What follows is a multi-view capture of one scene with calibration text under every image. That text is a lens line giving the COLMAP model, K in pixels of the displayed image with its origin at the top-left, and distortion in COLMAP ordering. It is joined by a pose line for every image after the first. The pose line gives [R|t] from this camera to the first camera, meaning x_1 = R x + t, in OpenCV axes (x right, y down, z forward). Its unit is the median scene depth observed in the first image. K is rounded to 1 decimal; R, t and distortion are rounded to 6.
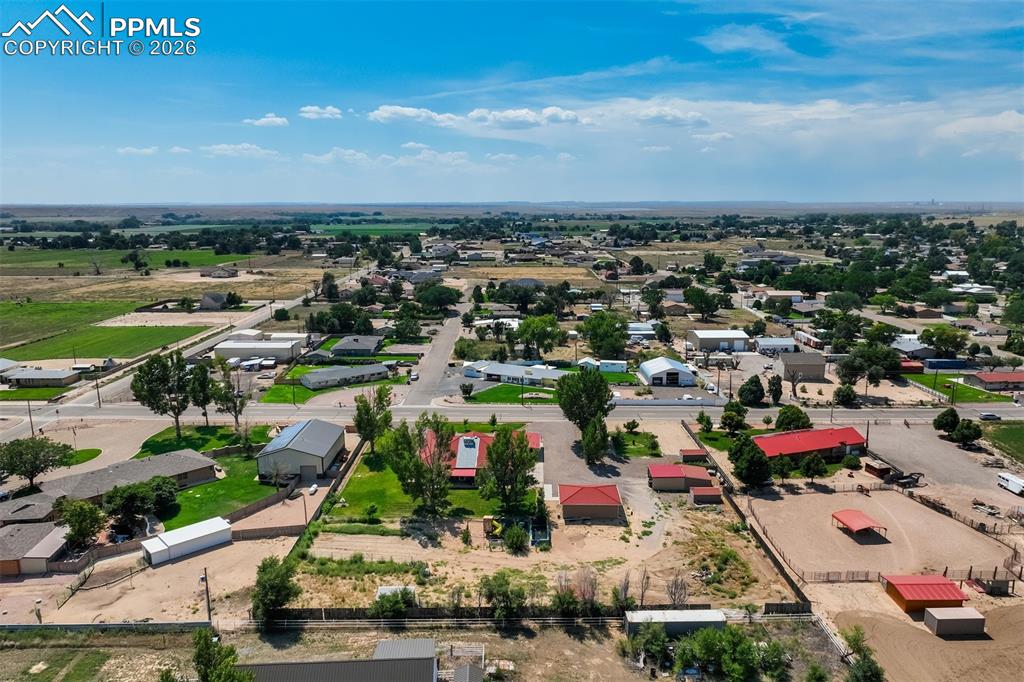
lens RADIAL K [[728.0, 0, 514.5], [0, 728.0, 338.3], [0, 0, 1]] dist [0.018306, 0.003945]
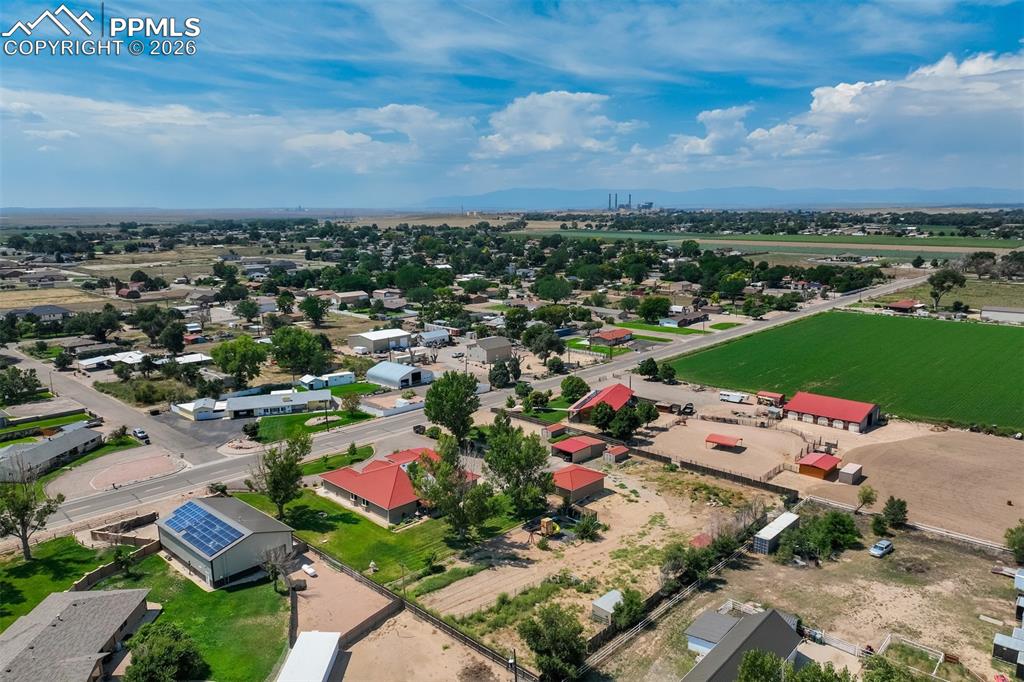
lens RADIAL K [[728.0, 0, 510.5], [0, 728.0, 344.3], [0, 0, 1]] dist [0.018306, 0.003945]
pose [[0.694438, -0.138011, 0.706193, -0.339075], [0.138261, 0.988739, 0.057269, -0.027374], [-0.706144, 0.057870, 0.705699, 0.138217]]
